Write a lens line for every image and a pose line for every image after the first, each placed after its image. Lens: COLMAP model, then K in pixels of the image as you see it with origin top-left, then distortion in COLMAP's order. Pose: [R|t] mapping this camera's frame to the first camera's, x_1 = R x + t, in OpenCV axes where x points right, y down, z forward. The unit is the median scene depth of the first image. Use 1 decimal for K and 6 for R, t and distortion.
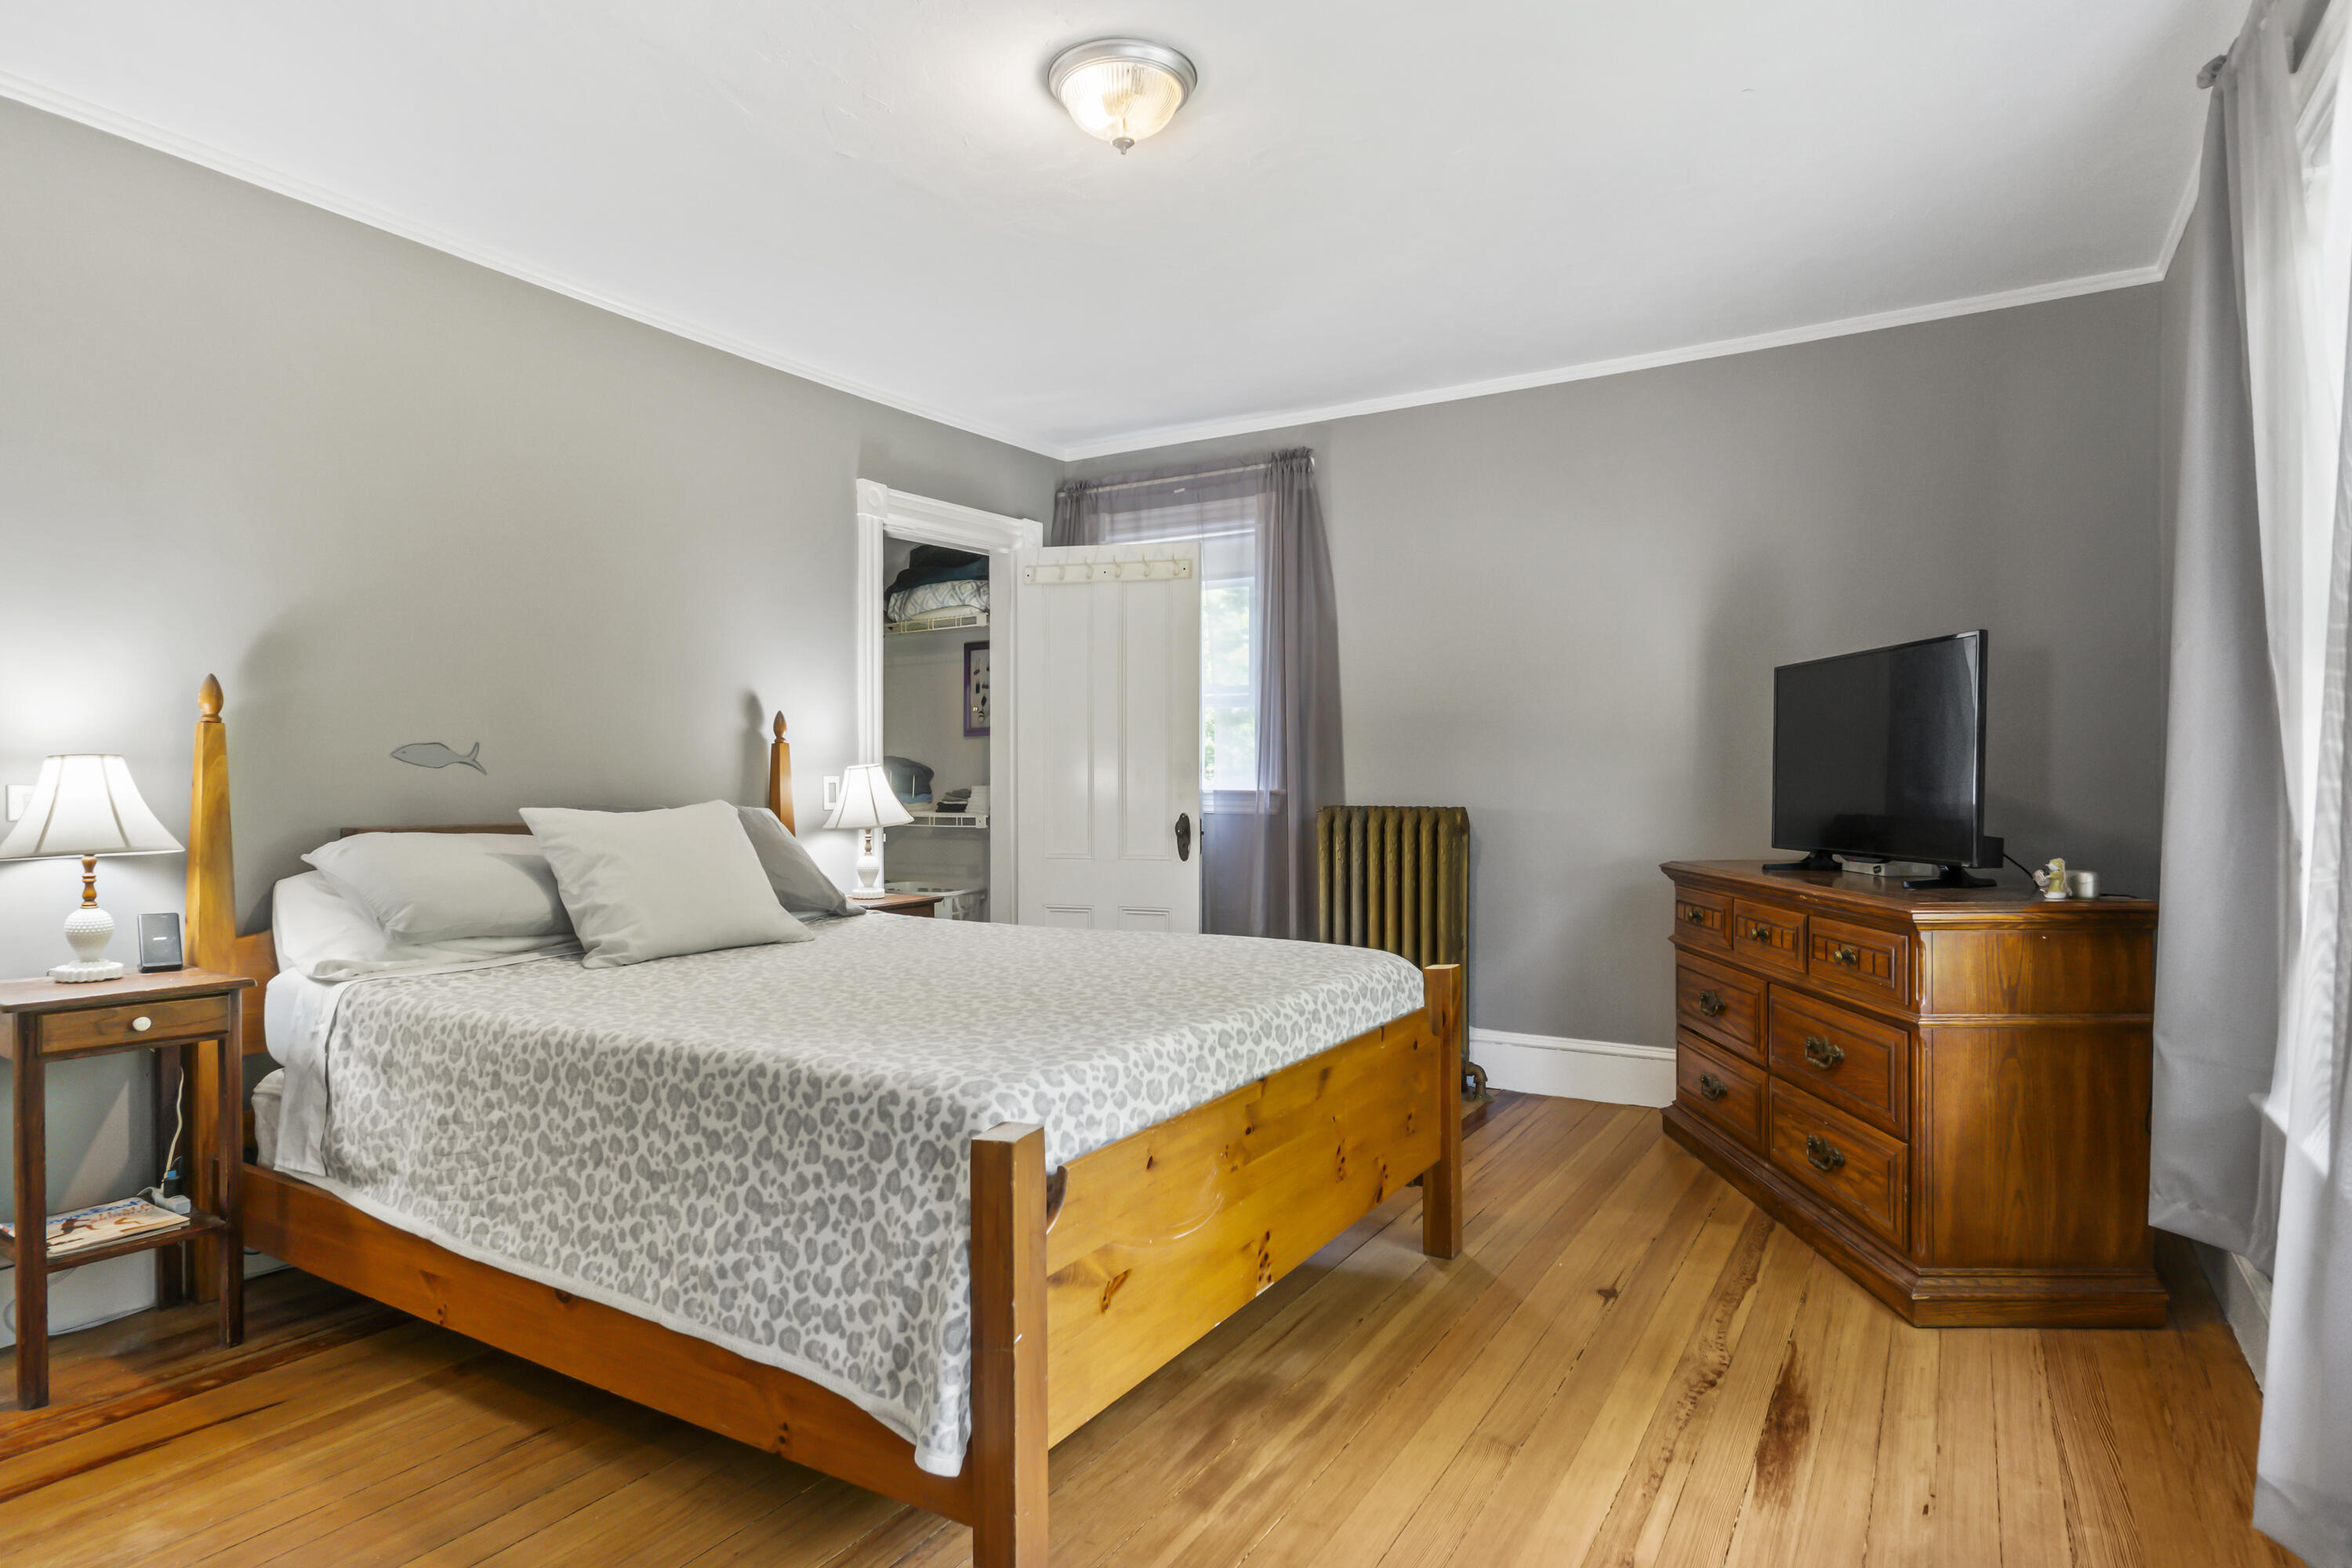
lens RADIAL K [[1290.7, 0, 1170.6], [0, 1290.7, 793.0], [0, 0, 1]] dist [0.001369, 0.000030]
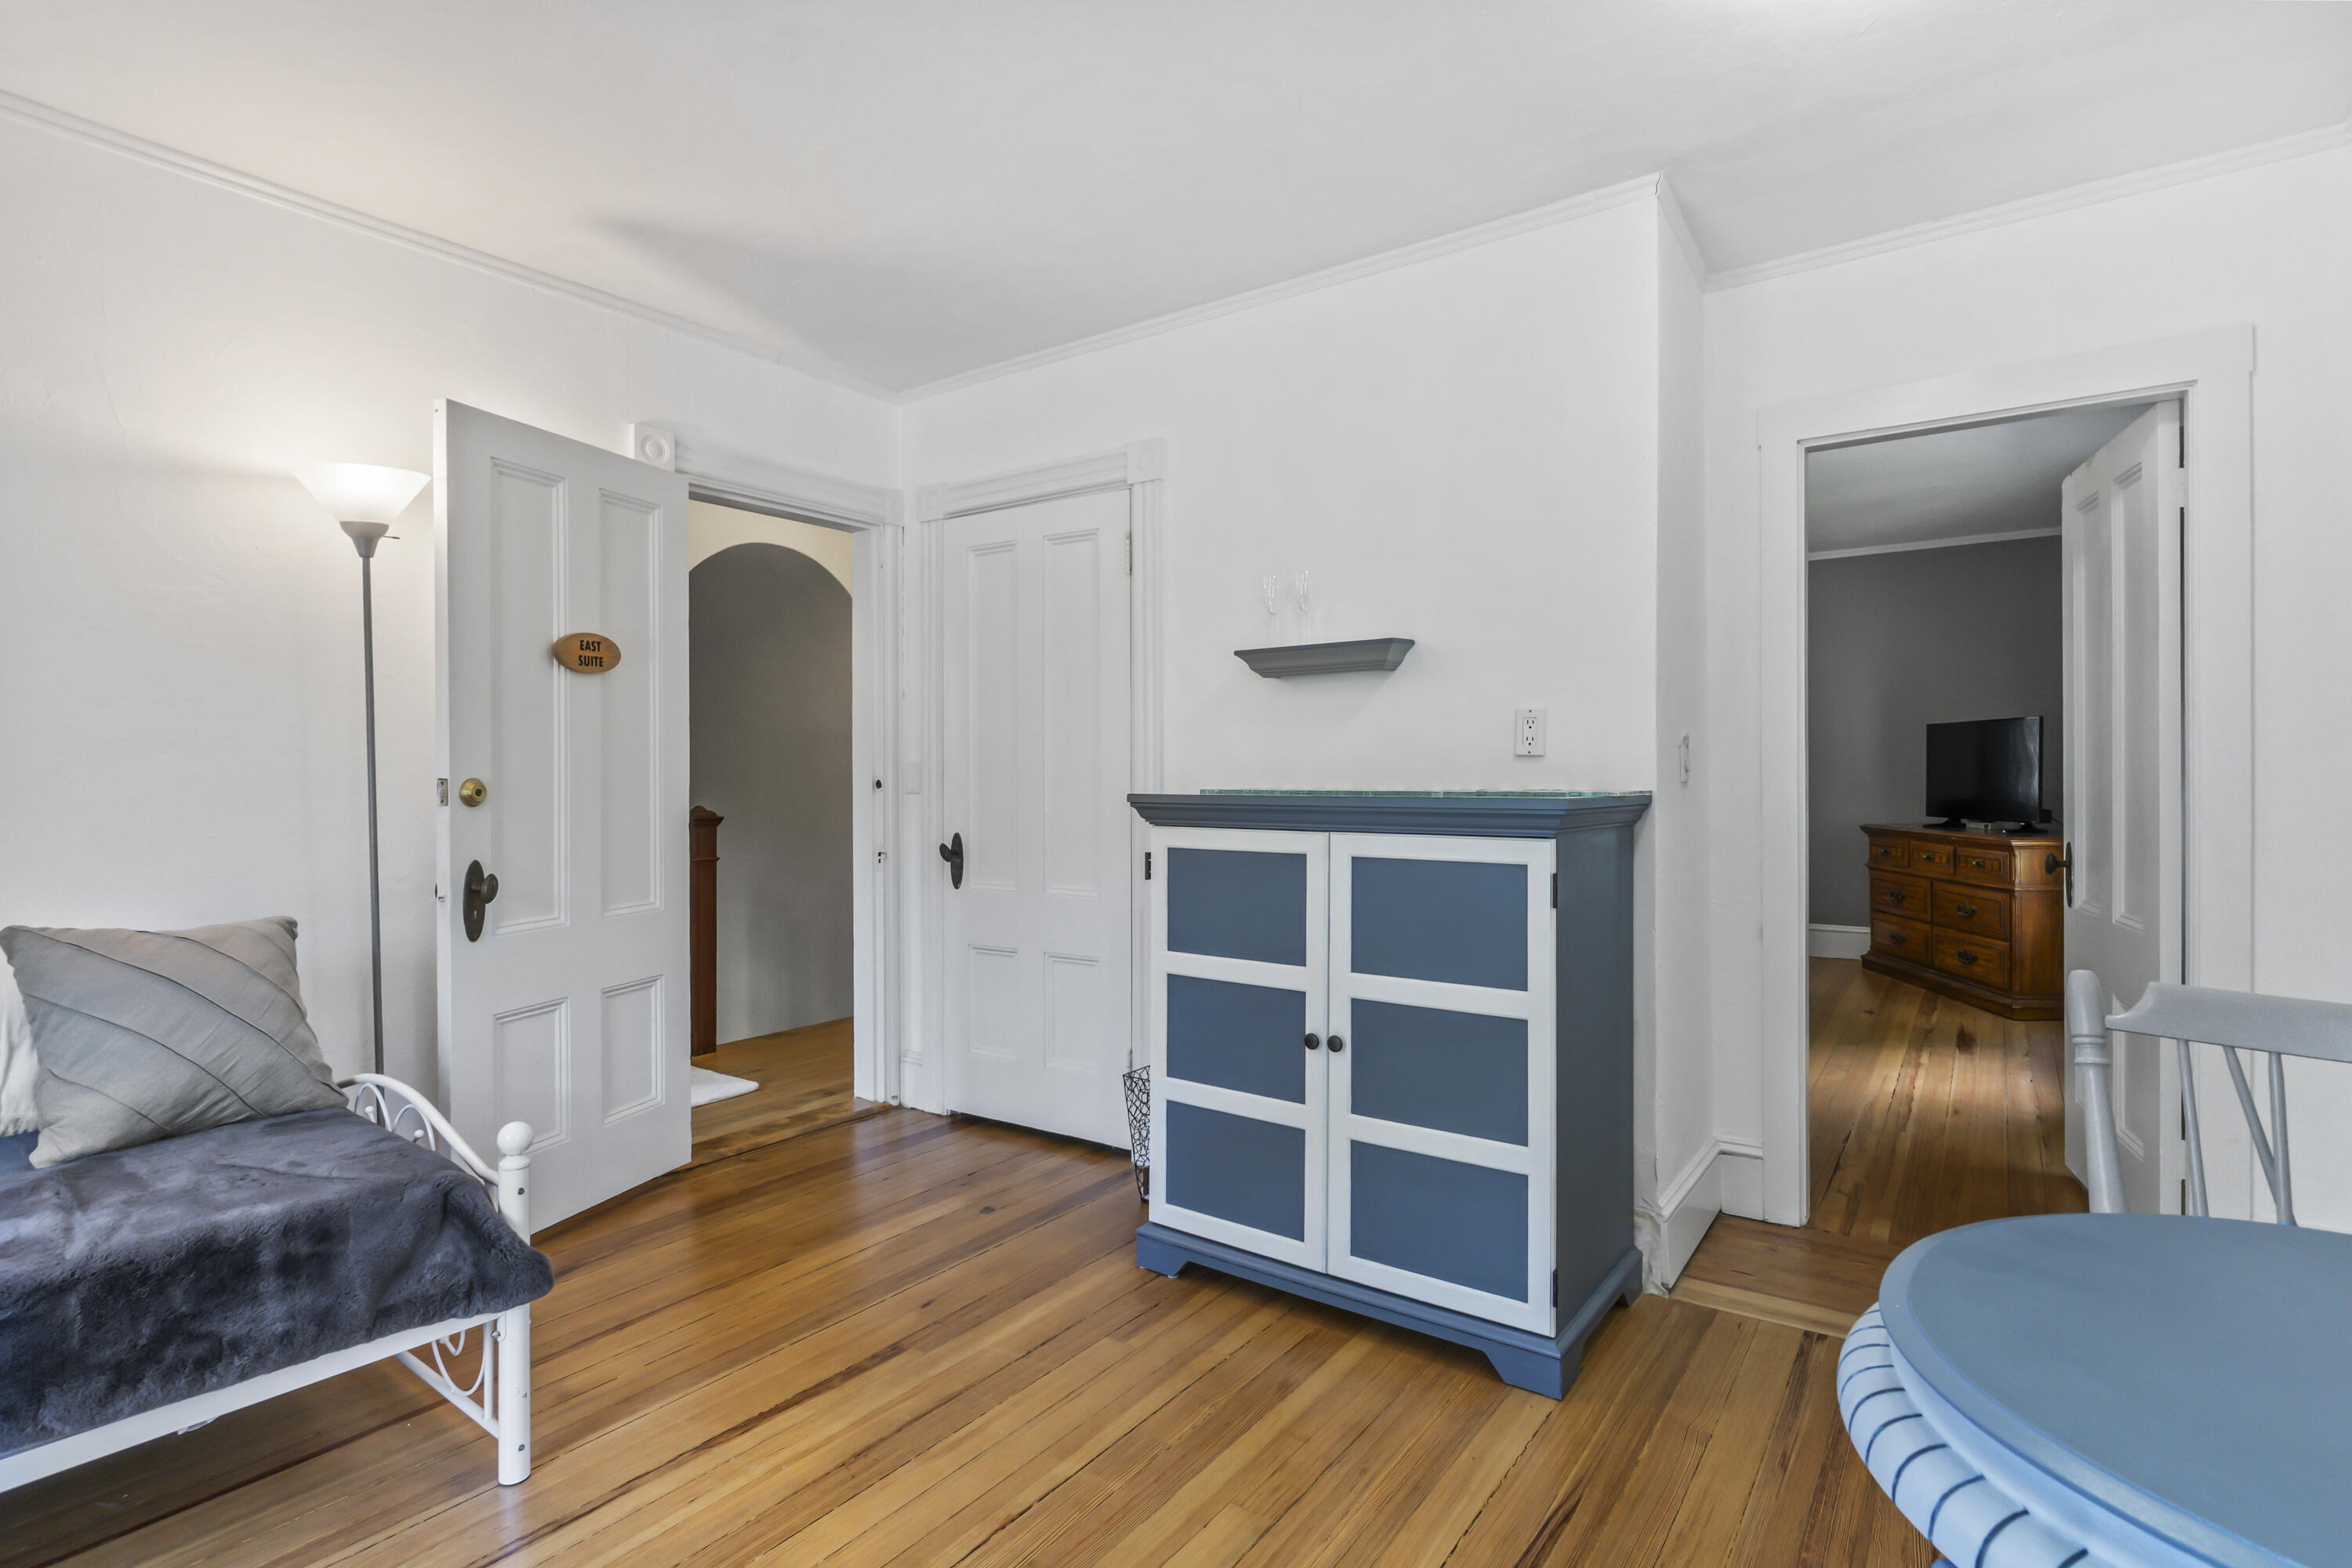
lens RADIAL K [[1125.8, 0, 1183.0], [0, 1125.8, 772.5], [0, 0, 1]] dist [-0.008691, -0.001100]
pose [[0.996855, -0.010845, -0.078499, -0.597558], [0.010356, 0.999924, -0.006635, -0.028085], [0.078565, 0.005801, 0.996892, -0.897220]]
